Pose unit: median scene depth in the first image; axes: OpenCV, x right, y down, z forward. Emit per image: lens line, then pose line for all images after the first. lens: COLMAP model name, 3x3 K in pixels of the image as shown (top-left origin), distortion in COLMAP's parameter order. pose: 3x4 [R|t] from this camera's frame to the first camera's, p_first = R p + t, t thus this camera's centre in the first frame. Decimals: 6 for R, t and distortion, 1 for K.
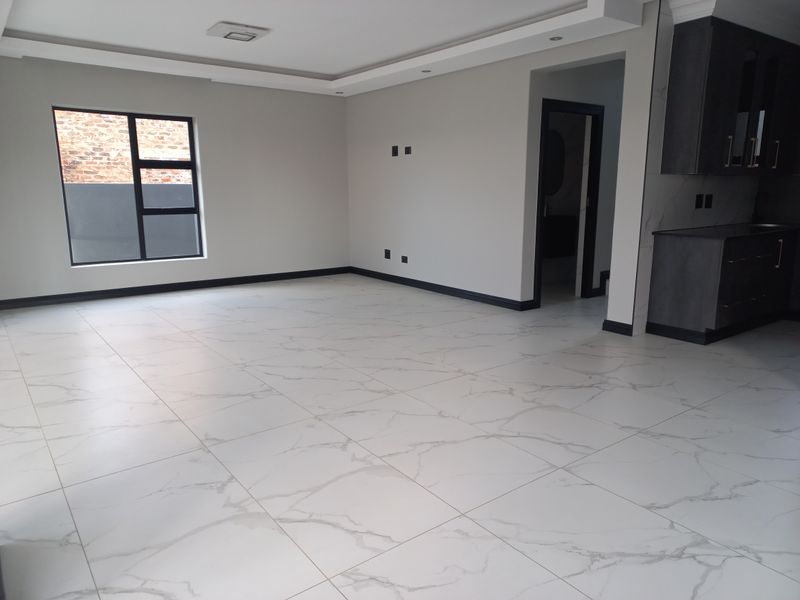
lens RADIAL K [[578.3, 0, 406.3], [0, 578.3, 296.6], [0, 0, 1]] dist [0.068500, -0.045864]
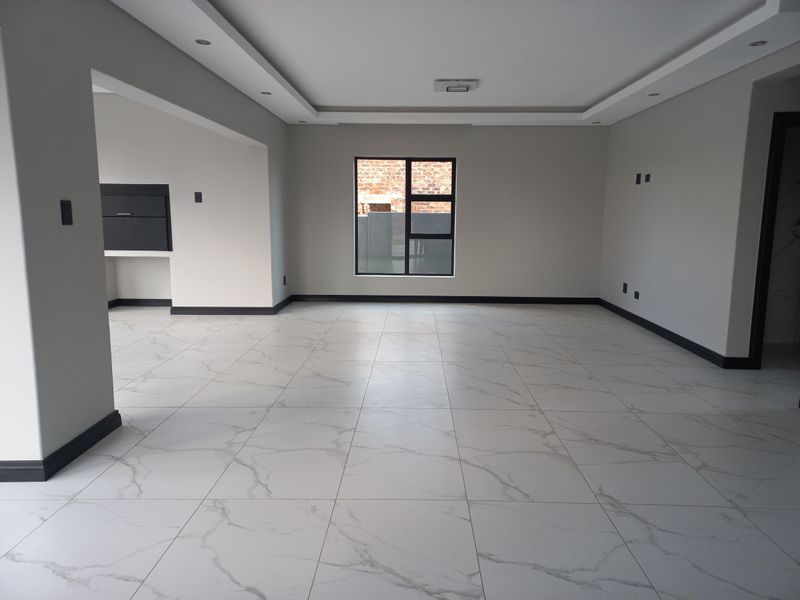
lens RADIAL K [[578.3, 0, 406.3], [0, 578.3, 296.6], [0, 0, 1]] dist [0.068500, -0.045864]
pose [[0.775689, 0.098529, -0.623377, 0.373508], [-0.126071, 0.992021, -0.000078, -0.019917], [0.618395, 0.078650, 0.781922, 0.059017]]
